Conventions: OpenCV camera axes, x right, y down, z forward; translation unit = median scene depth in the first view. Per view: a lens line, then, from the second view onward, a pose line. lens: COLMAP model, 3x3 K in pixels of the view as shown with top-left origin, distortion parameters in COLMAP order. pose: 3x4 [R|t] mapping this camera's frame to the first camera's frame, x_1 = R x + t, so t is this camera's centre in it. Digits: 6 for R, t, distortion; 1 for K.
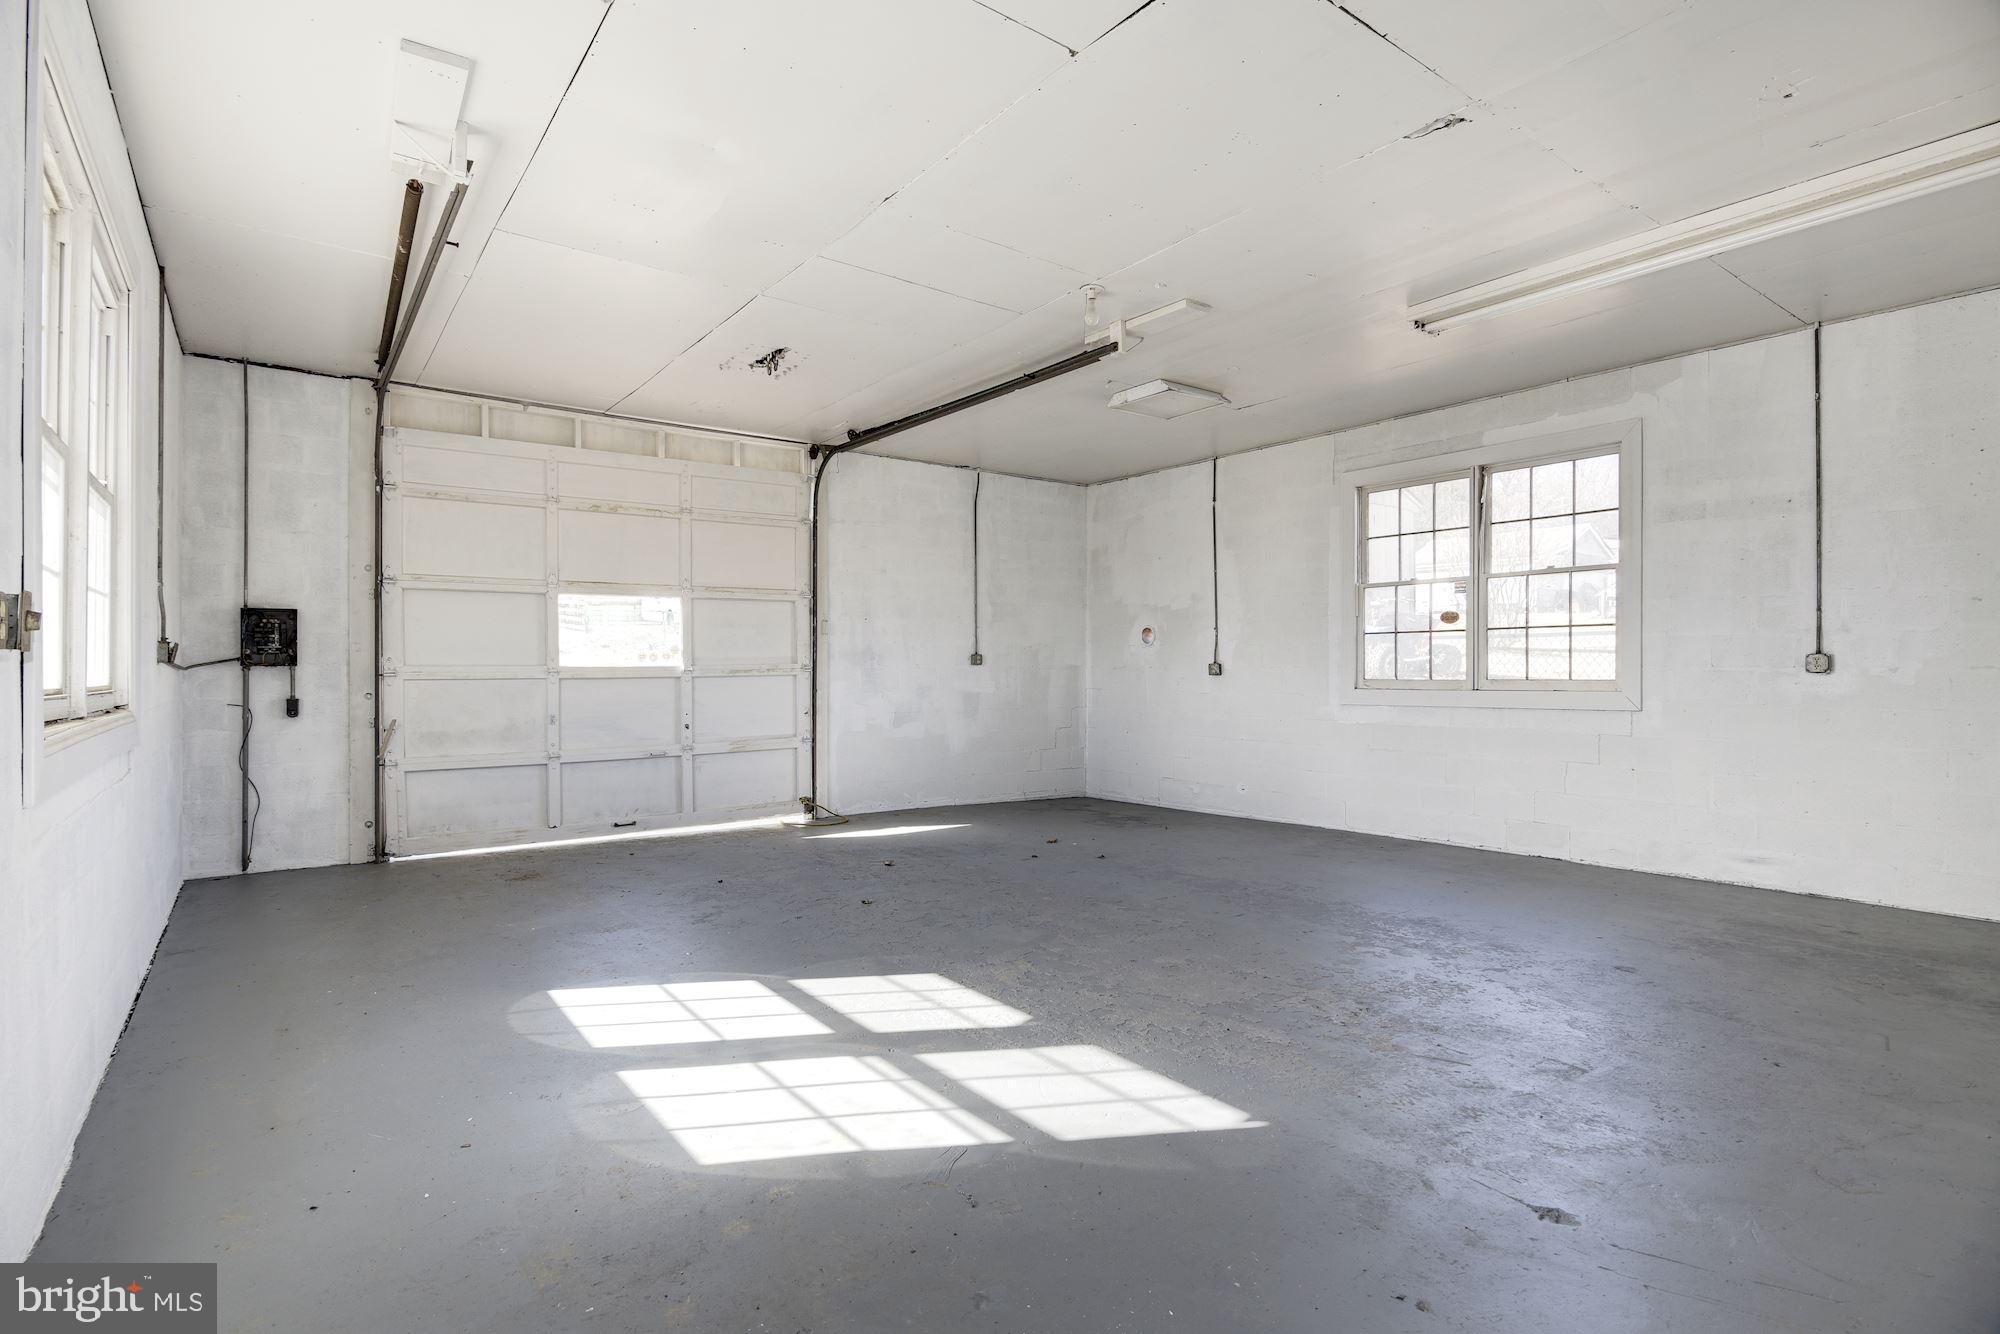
lens RADIAL K [[975.4, 0, 990.7], [0, 975.4, 668.4], [0, 0, 1]] dist [-0.003785, -0.000375]
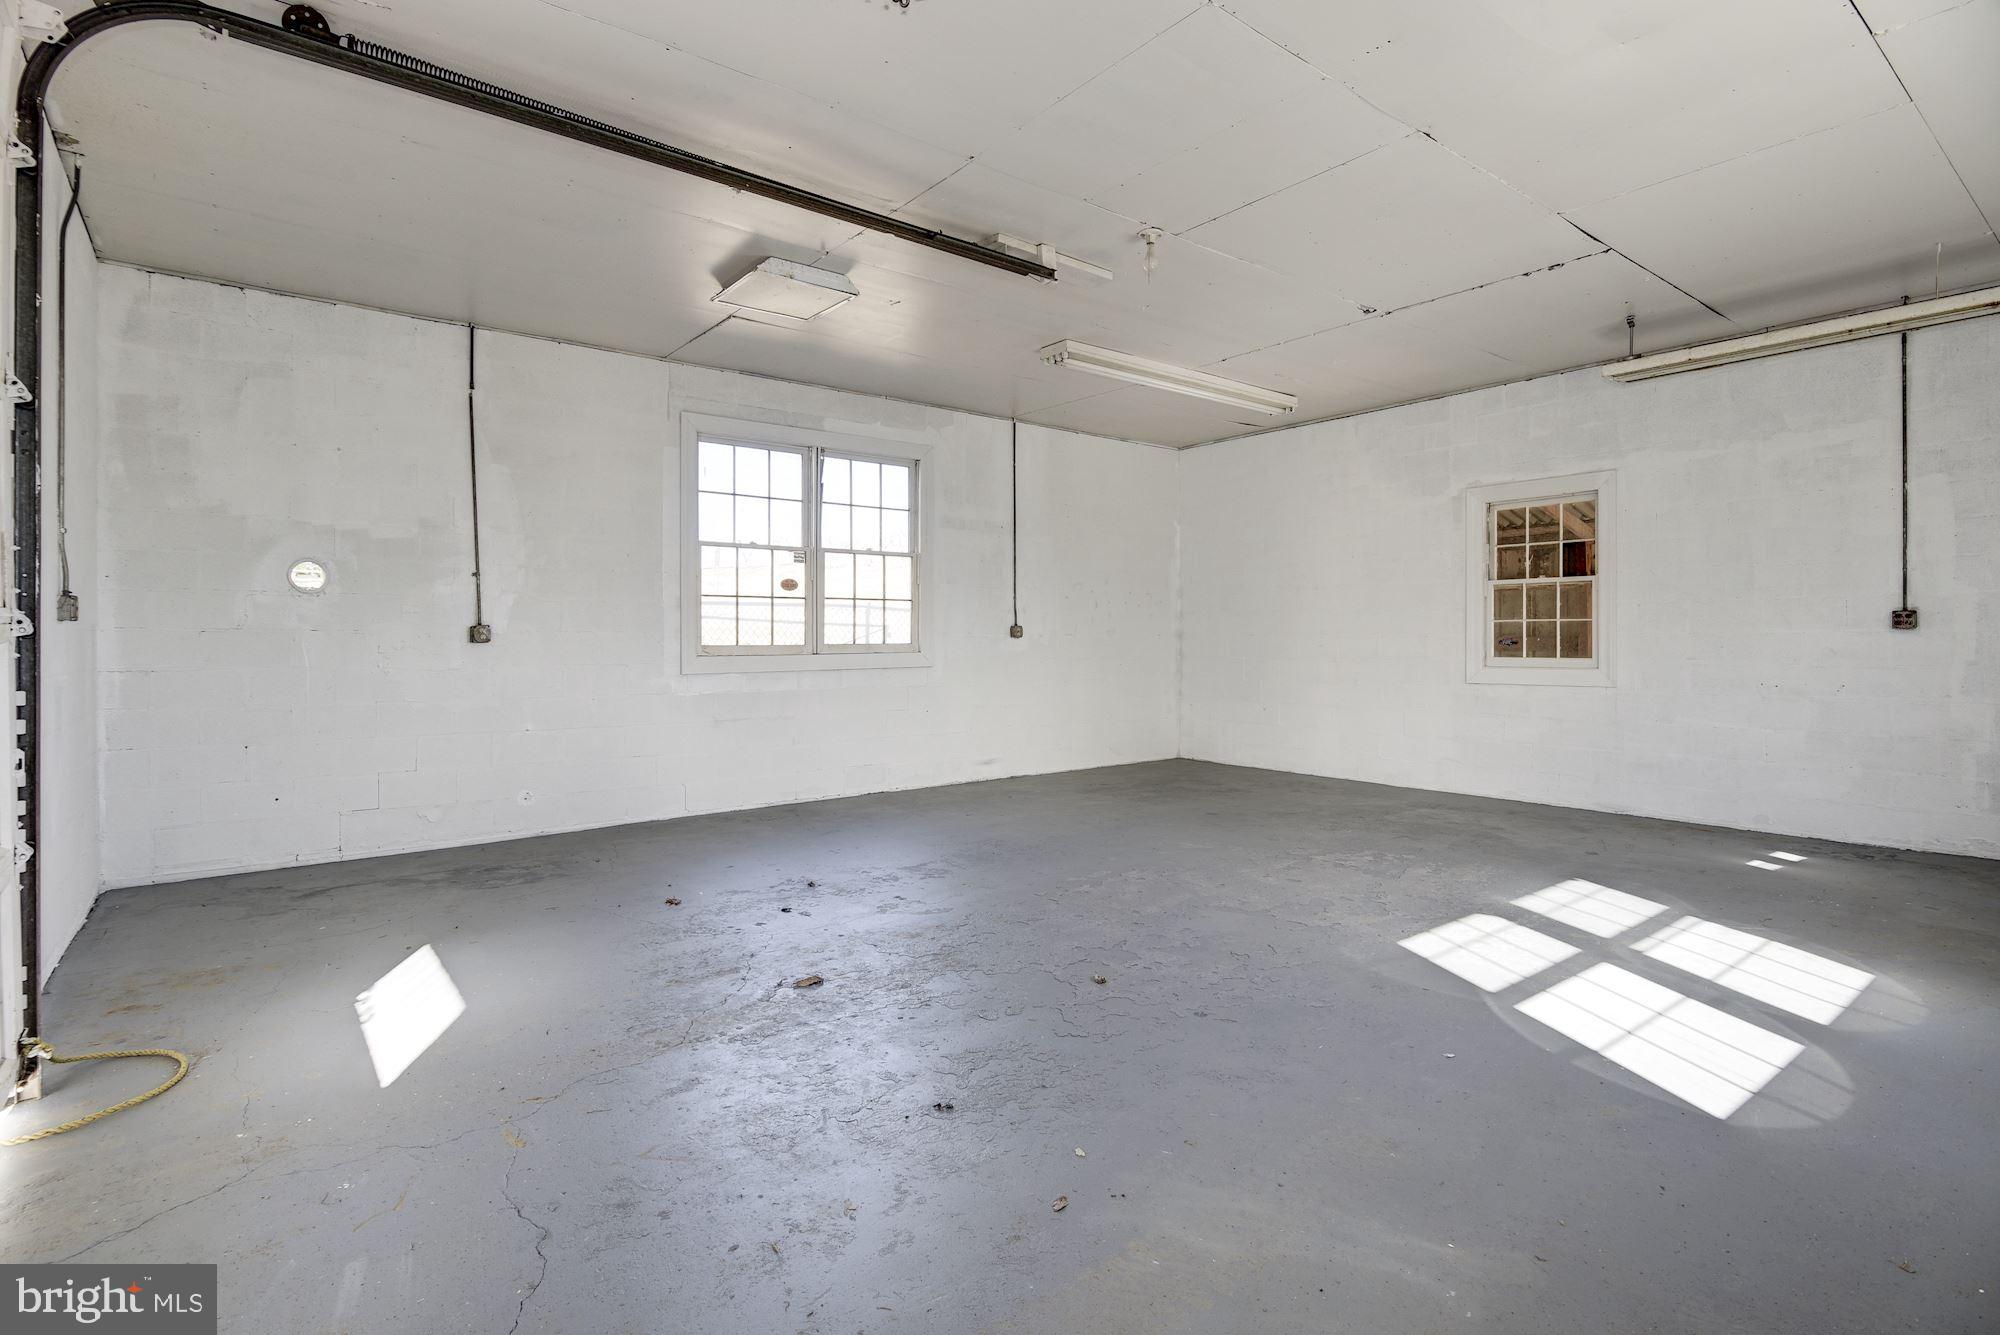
lens RADIAL K [[987.2, 0, 1008.4], [0, 987.2, 655.8], [0, 0, 1]] dist [-0.003457, -0.000592]
pose [[-0.026263, -0.020206, 0.999451, -0.323577], [-0.002094, 0.999795, 0.020158, 0.000557], [-0.999653, -0.001563, -0.026300, 0.439068]]
